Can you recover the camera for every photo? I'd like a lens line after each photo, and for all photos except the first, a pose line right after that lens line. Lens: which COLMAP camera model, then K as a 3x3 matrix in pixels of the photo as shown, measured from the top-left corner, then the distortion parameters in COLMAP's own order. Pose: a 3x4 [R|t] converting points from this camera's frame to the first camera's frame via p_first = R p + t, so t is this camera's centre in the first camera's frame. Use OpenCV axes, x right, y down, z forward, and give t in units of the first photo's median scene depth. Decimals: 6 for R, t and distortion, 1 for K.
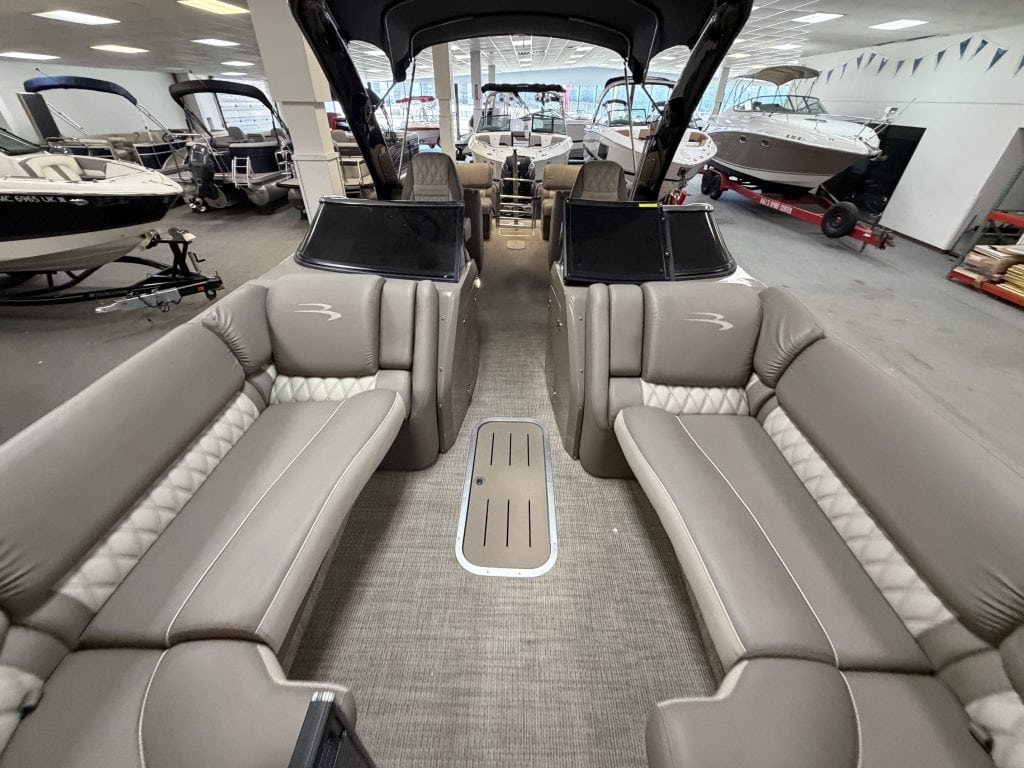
lens RADIAL K [[408.7, 0, 512.0], [0, 408.7, 384.0], [0, 0, 1]] dist [0.000099, 0.000356]
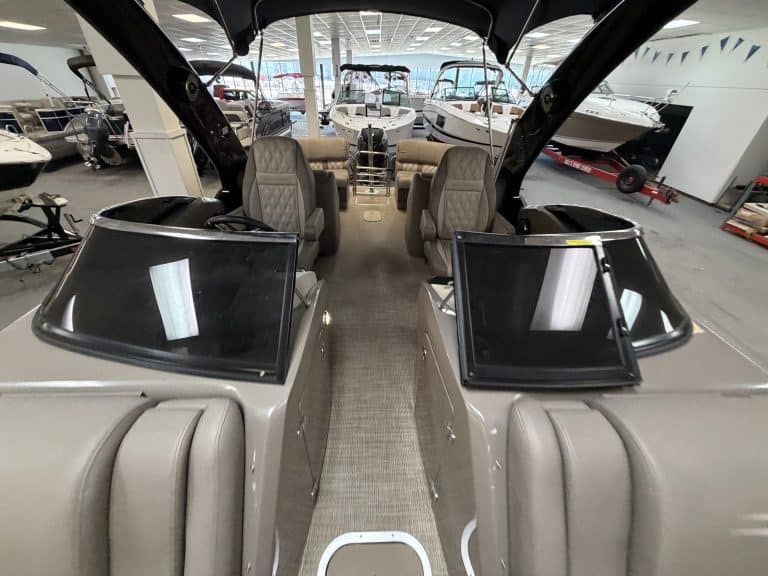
lens RADIAL K [[306.5, 0, 384.0], [0, 306.5, 288.0], [0, 0, 1]] dist [0.000099, 0.000356]
pose [[0.998594, -0.014845, 0.050882, -0.001370], [0.015167, 0.999867, -0.005935, -0.070548], [-0.050787, 0.006699, 0.998687, 0.101011]]
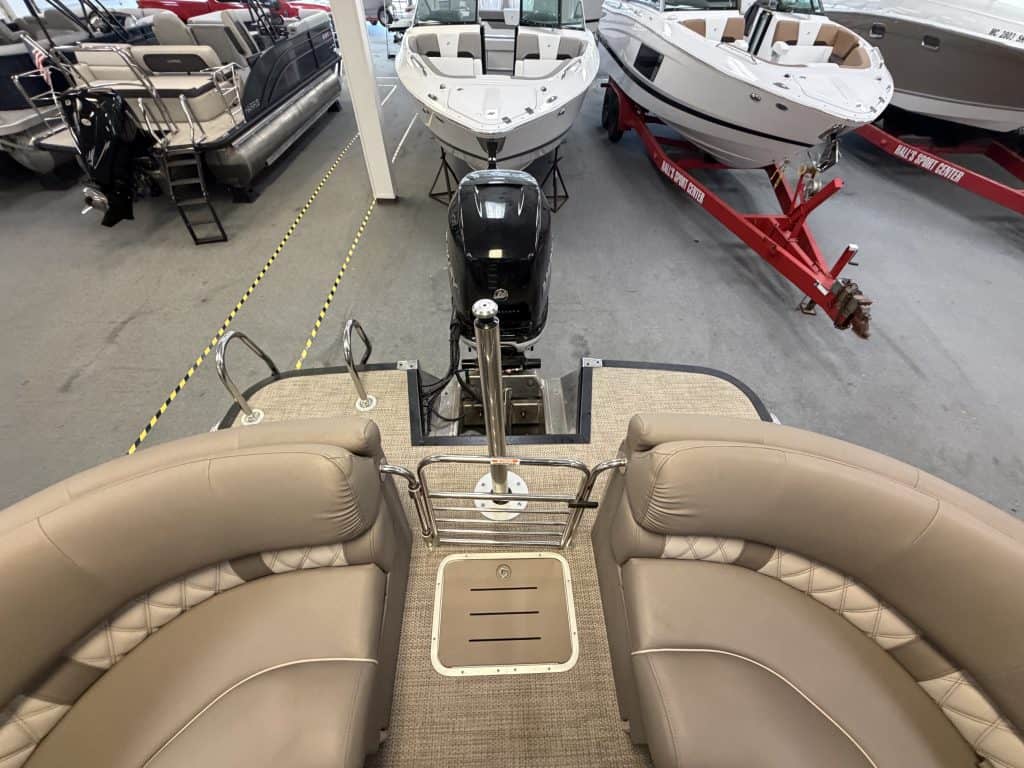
lens RADIAL K [[408.7, 0, 512.0], [0, 408.7, 384.0], [0, 0, 1]] dist [0.000099, 0.000356]
pose [[0.998917, -0.032878, 0.032910, 0.006146], [0.024956, 0.975777, 0.217339, -0.288893], [-0.039258, -0.216282, 0.975541, 0.401001]]
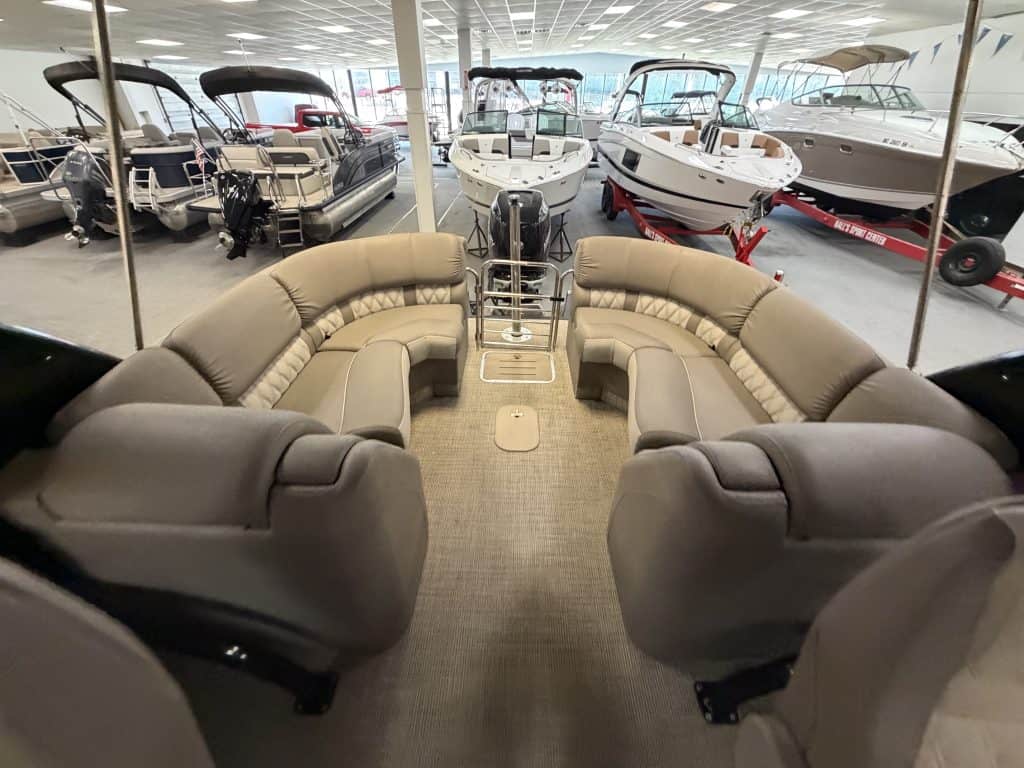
lens RADIAL K [[408.7, 0, 512.0], [0, 408.7, 384.0], [0, 0, 1]] dist [0.000099, 0.000356]
pose [[0.999991, -0.000972, 0.004042, 0.001211], [0.000909, 0.999875, 0.015758, -0.183665], [-0.004057, -0.015754, 0.999868, 0.265096]]
